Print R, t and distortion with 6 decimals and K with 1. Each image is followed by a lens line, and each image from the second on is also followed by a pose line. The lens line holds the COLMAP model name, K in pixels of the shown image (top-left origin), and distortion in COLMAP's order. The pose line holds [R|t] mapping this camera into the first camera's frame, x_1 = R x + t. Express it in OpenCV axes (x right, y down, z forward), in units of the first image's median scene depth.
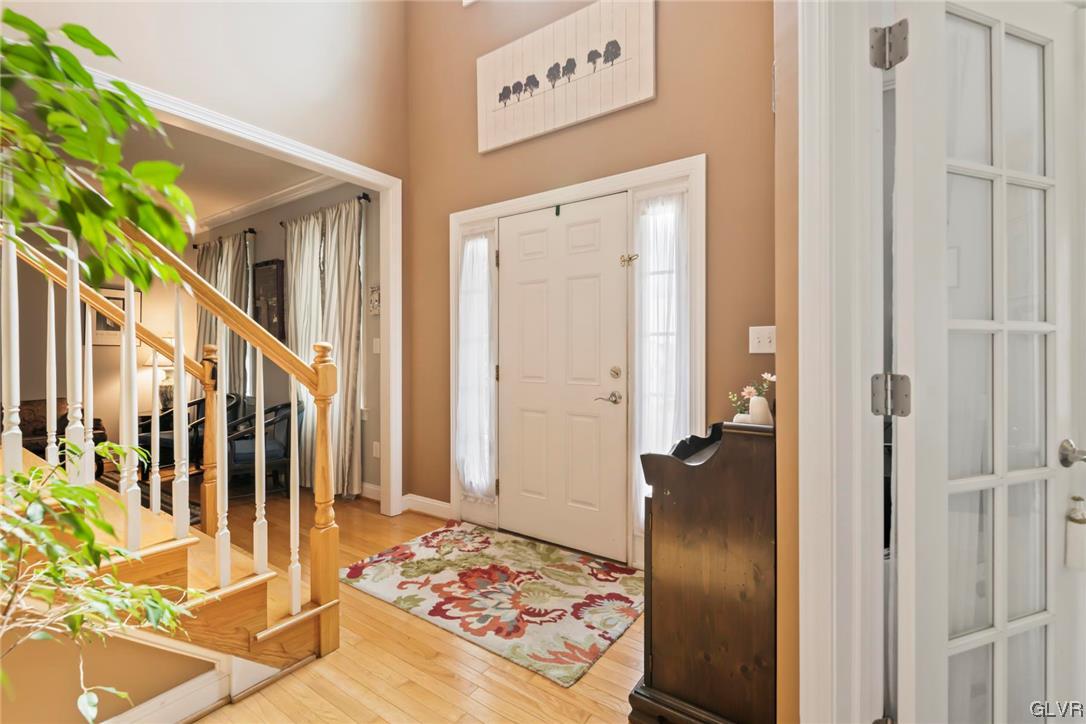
lens RADIAL K [[467.7, 0, 546.4], [0, 467.7, 362.5], [0, 0, 1]] dist [0.002830, -0.003254]
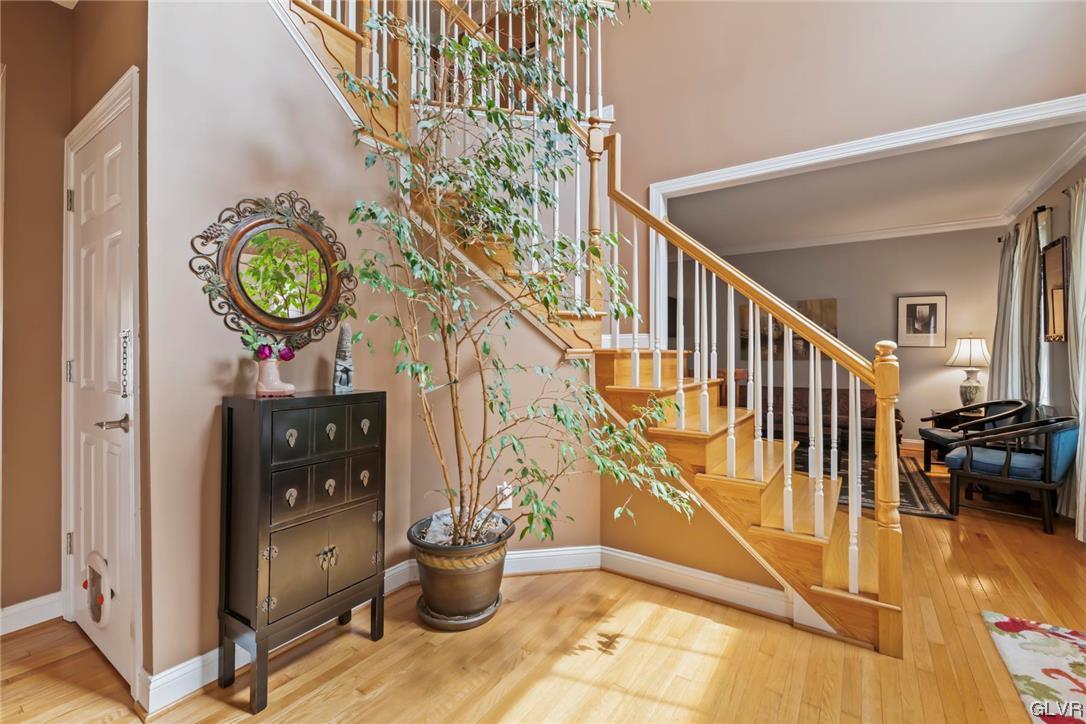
lens RADIAL K [[467.7, 0, 545.0], [0, 467.7, 355.9], [0, 0, 1]] dist [0.002830, -0.003254]
pose [[0.018921, 0.001462, -0.999820, 0.532141], [-0.018333, 0.999831, 0.001115, 0.000559], [0.999653, 0.018309, 0.018945, 0.256541]]
